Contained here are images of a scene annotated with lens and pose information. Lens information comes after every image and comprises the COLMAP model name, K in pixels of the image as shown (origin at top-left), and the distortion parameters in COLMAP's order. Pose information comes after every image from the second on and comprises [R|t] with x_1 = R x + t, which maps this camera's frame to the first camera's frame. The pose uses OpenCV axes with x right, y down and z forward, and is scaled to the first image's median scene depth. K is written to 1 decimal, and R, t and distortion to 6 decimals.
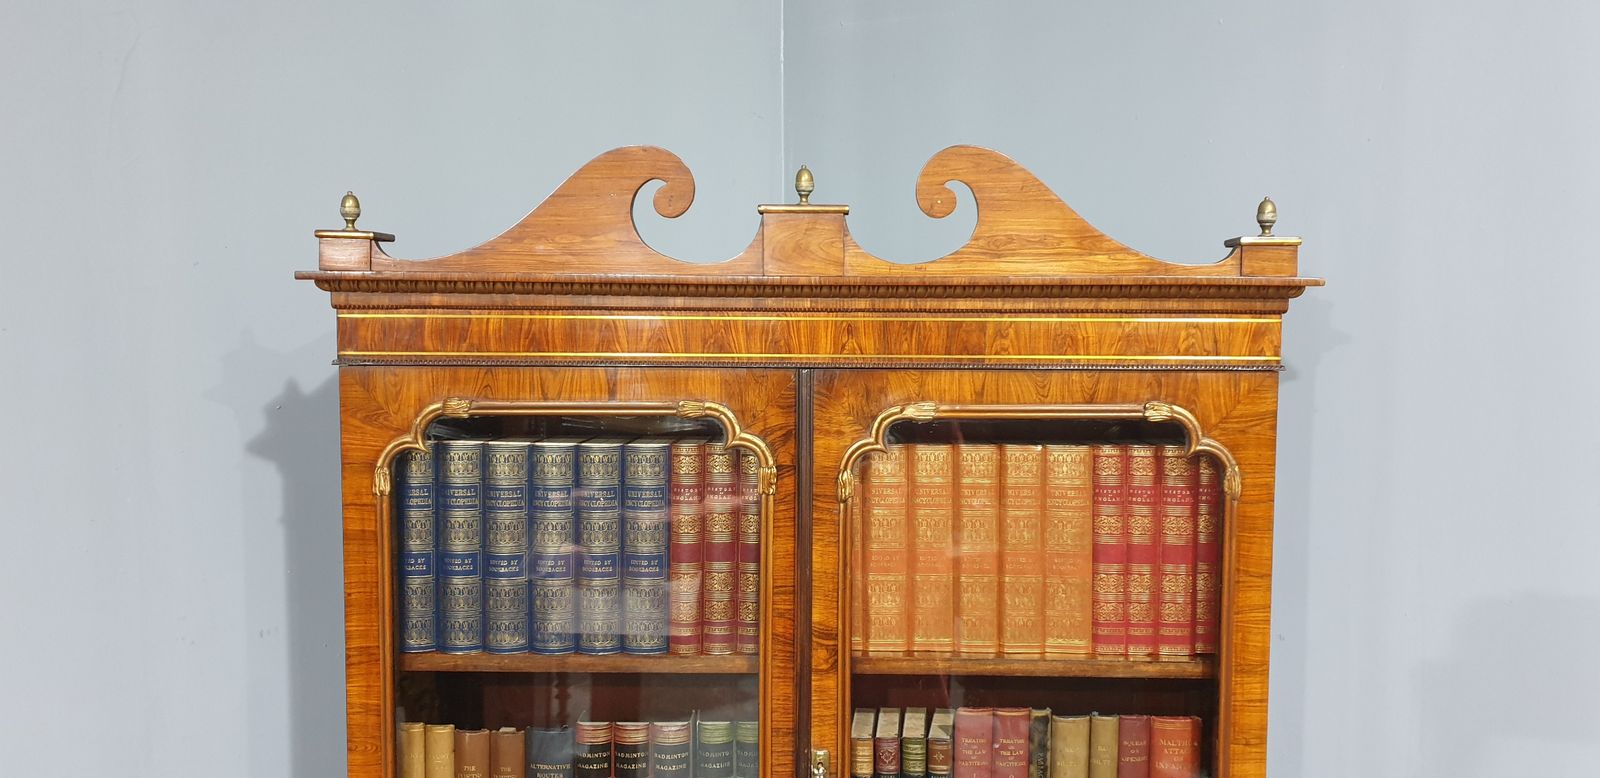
lens RADIAL K [[1221.8, 0, 820.2], [0, 1221.8, 373.2], [0, 0, 1]] dist [0.041943, -0.051247]
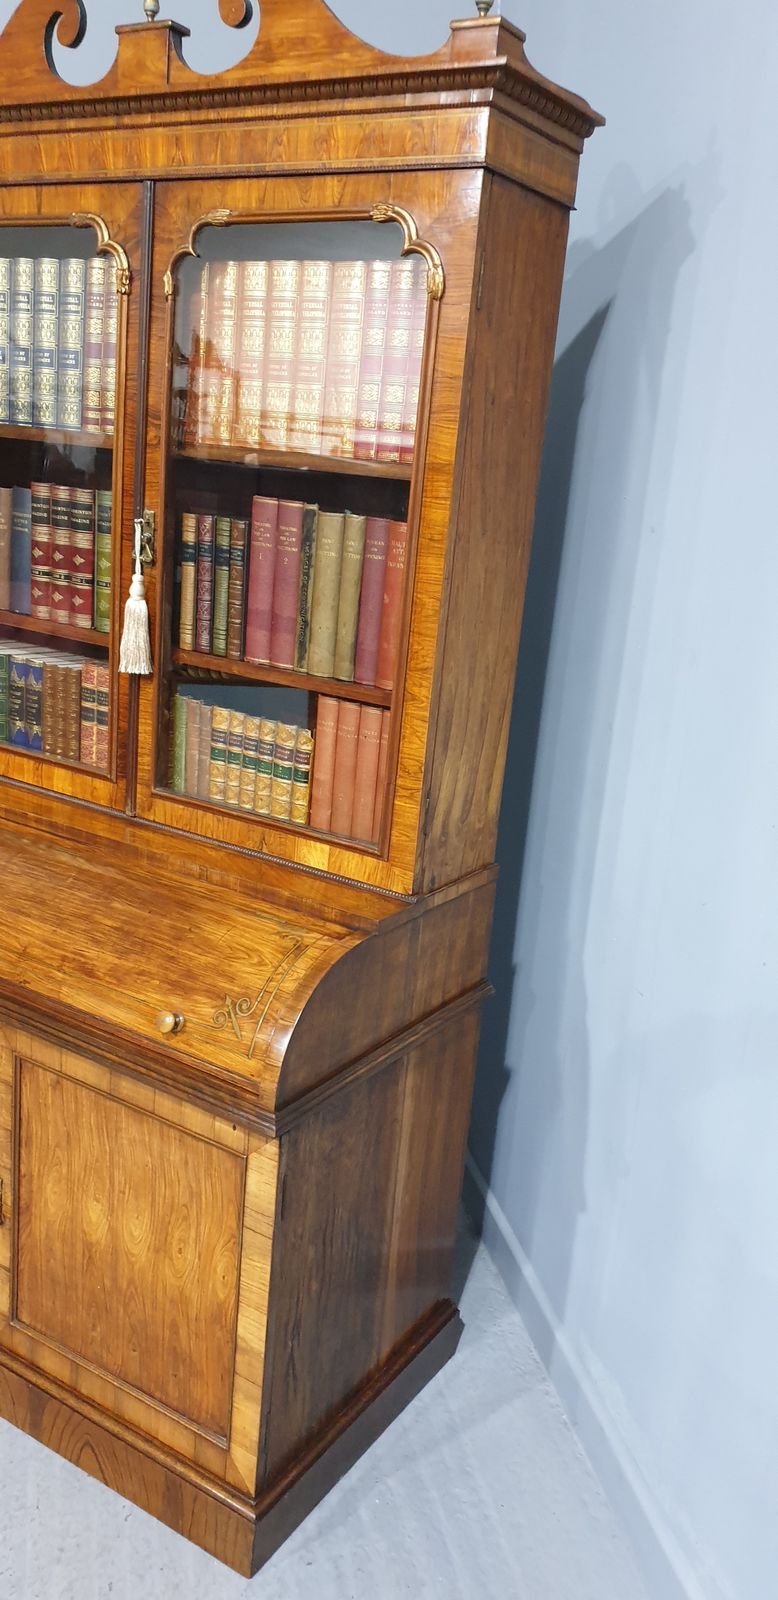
lens RADIAL K [[1221.8, 0, 405.5], [0, 1221.8, 829.2], [0, 0, 1]] dist [0.041943, -0.051247]
pose [[0.854065, 0.220886, -0.470938, 0.931399], [-0.120524, 0.964755, 0.233928, 0.303709], [0.506011, -0.143030, 0.850585, -0.008426]]
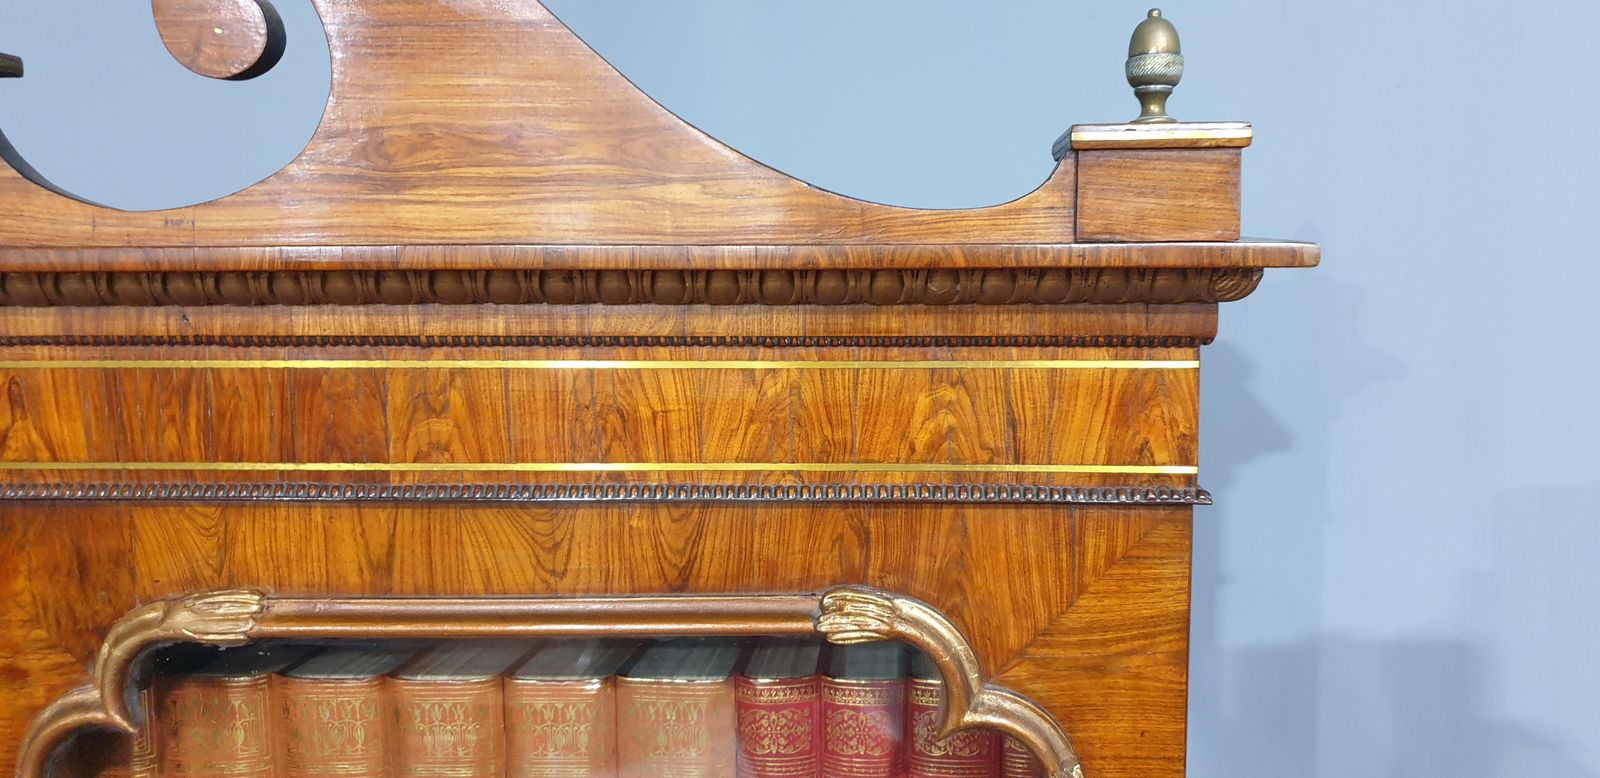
lens RADIAL K [[1221.8, 0, 846.8], [0, 1221.8, 386.9], [0, 0, 1]] dist [0.041943, -0.051247]
pose [[0.999785, -0.006810, -0.019578, 0.278614], [0.007401, 0.999515, 0.030264, -0.047325], [0.019363, -0.030403, 0.999350, 0.639135]]
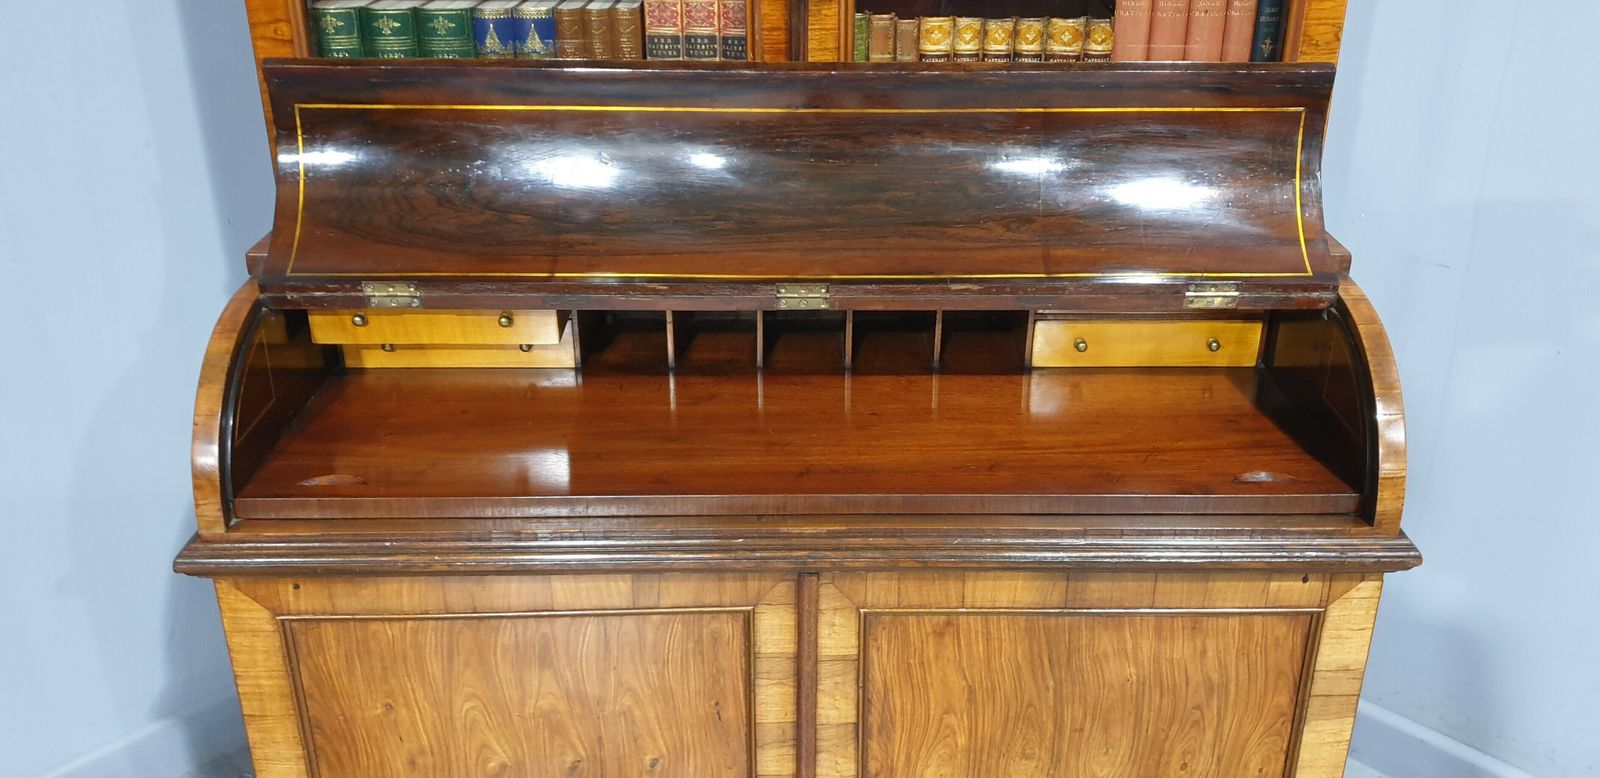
lens RADIAL K [[1299.2, 0, 832.0], [0, 1299.2, 370.9], [0, 0, 1]] dist [0.041377, -0.059913]
pose [[0.999475, -0.011858, 0.030158, -0.020461], [0.000158, 0.932411, 0.361399, 0.414496], [-0.032405, -0.361205, 0.931923, 0.090685]]
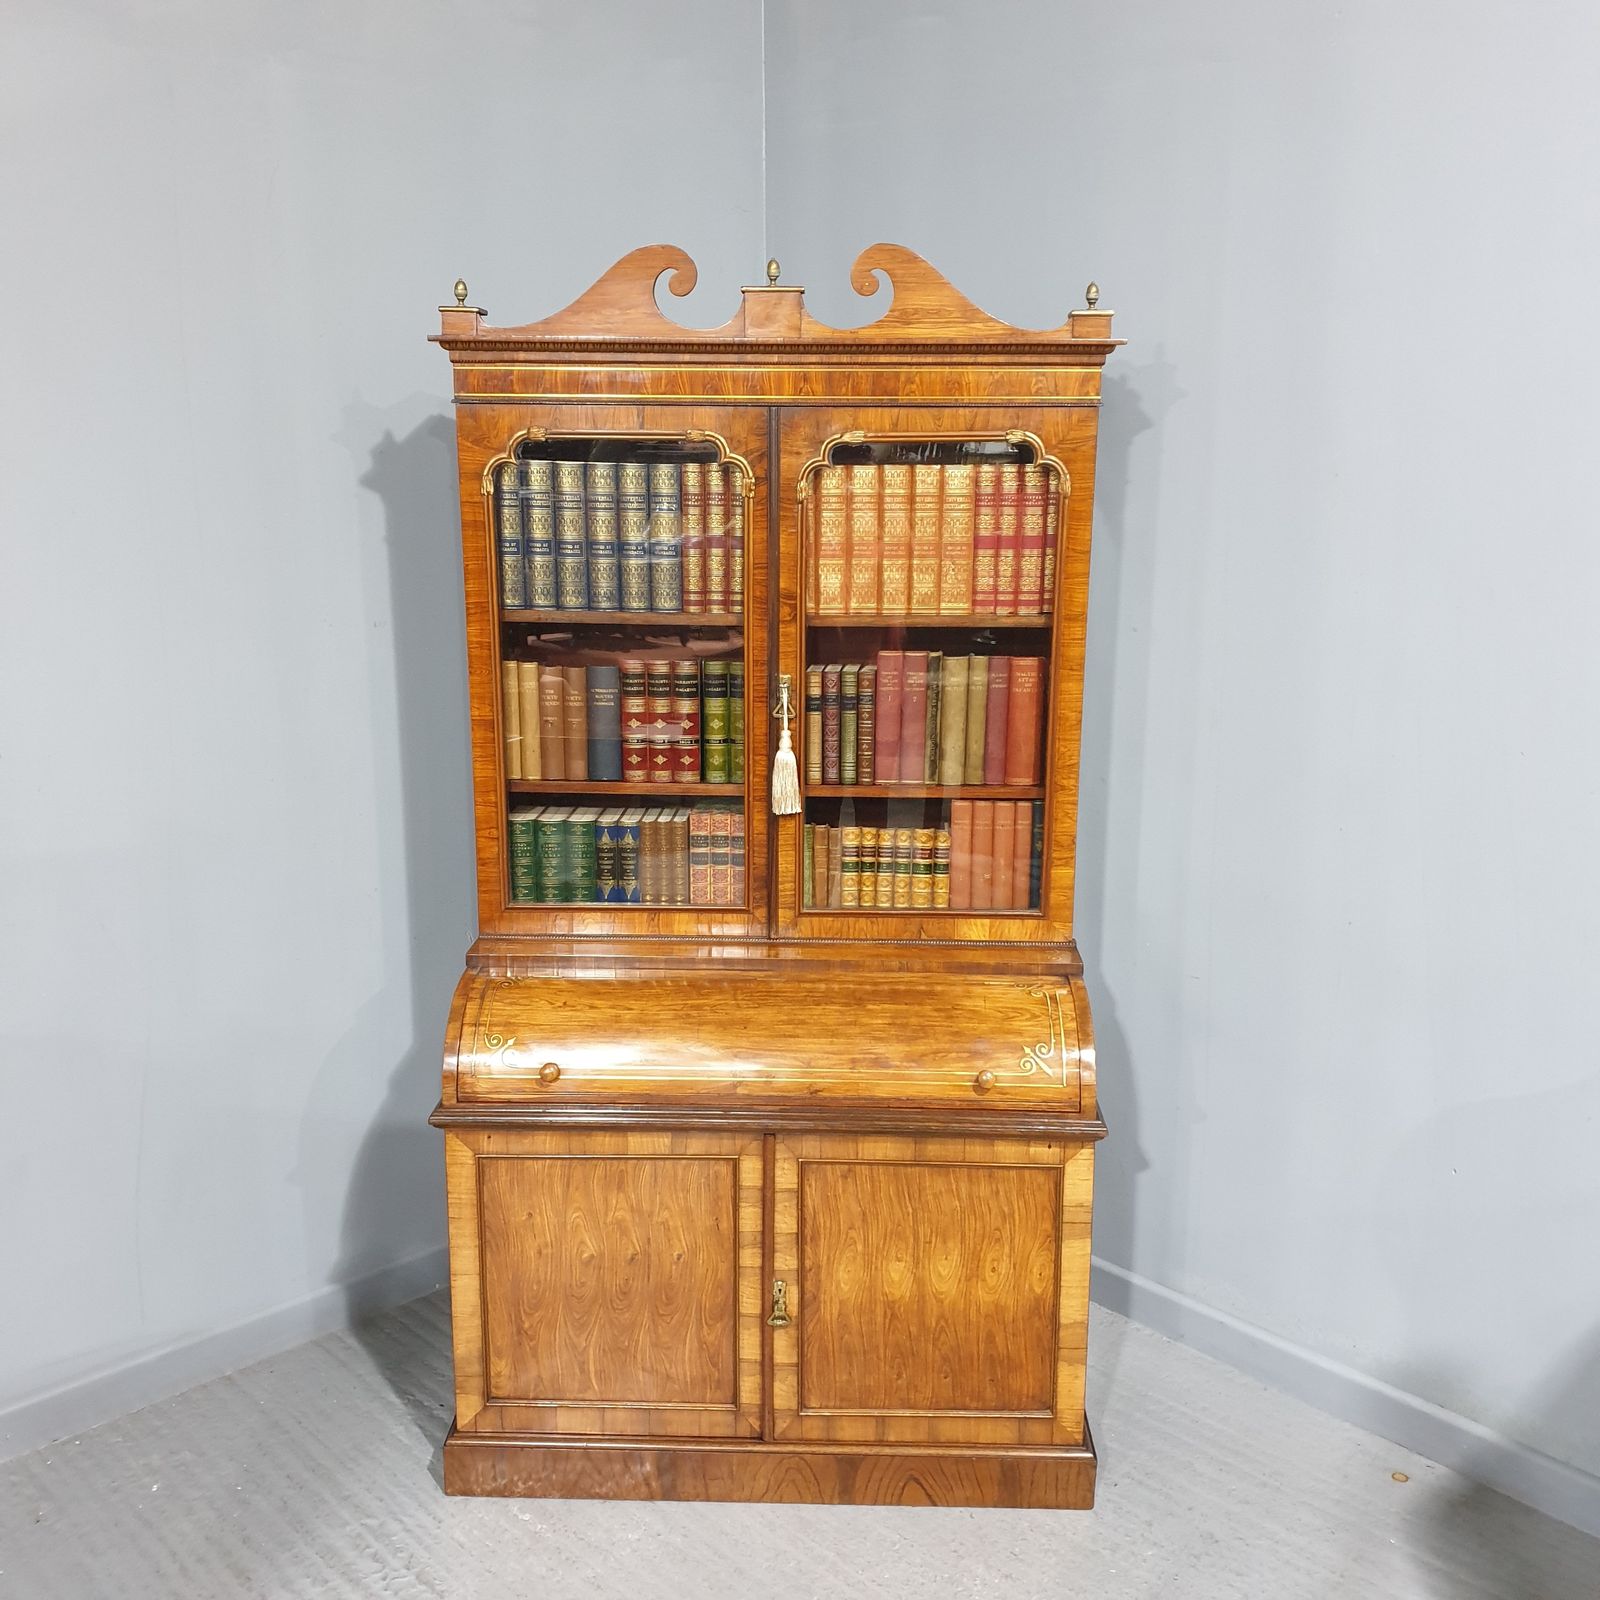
lens RADIAL K [[1505.7, 0, 801.2], [0, 1505.7, 828.4], [0, 0, 1]] dist [0.042895, 0.000000]
pose [[0.999762, 0.006402, -0.020842, 0.060485], [-0.002742, 0.985251, 0.171094, 0.183674], [0.021630, -0.170997, 0.985034, -0.856182]]
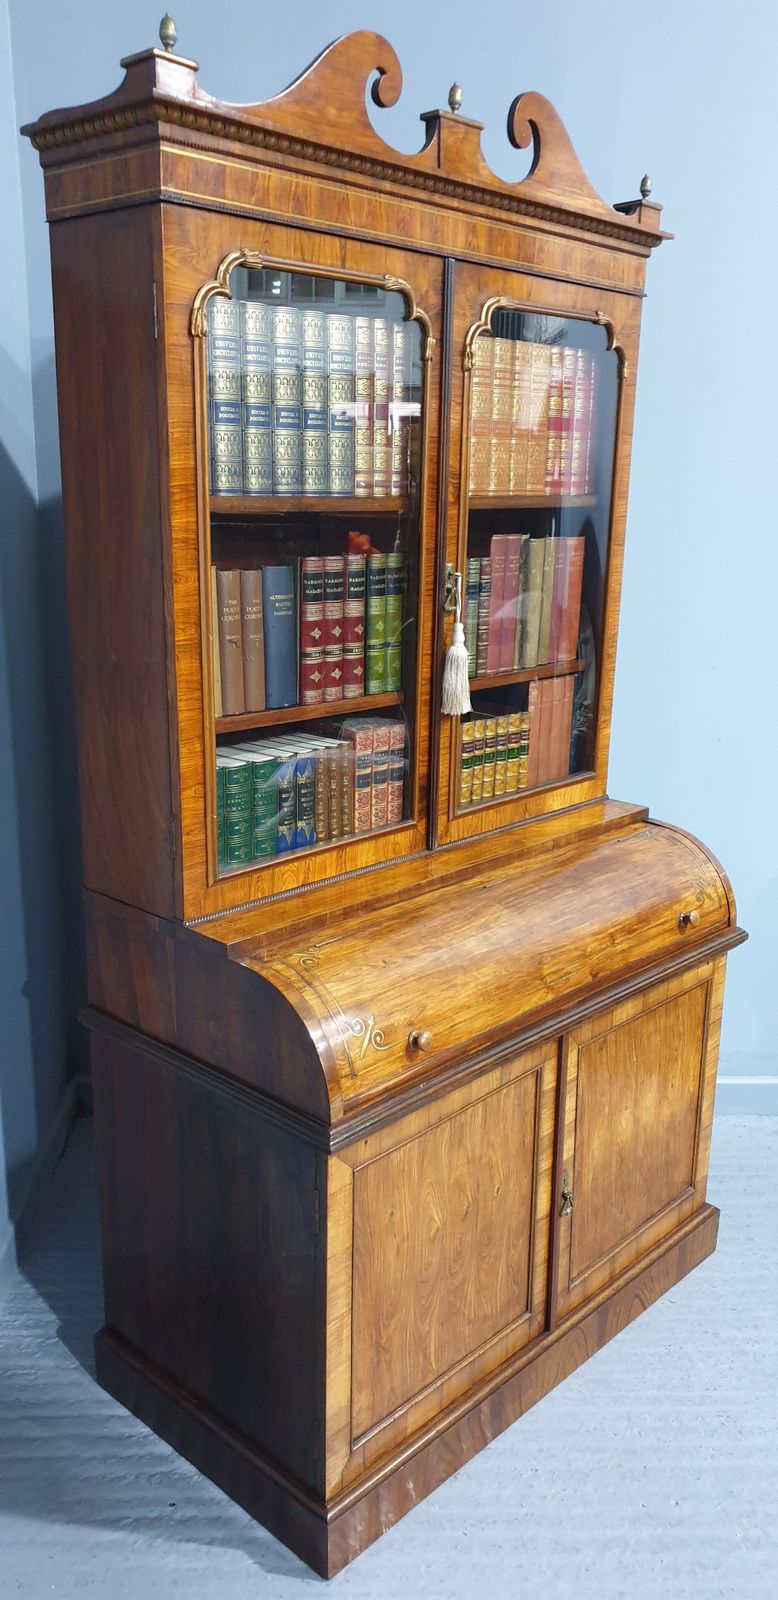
lens RADIAL K [[1221.8, 0, 341.9], [0, 1221.8, 843.4], [0, 0, 1]] dist [0.041943, -0.051247]
pose [[0.694346, -0.201566, 0.690836, -1.136674], [0.035528, 0.968404, 0.246844, 0.274563], [-0.718764, -0.146851, 0.679568, 0.094331]]
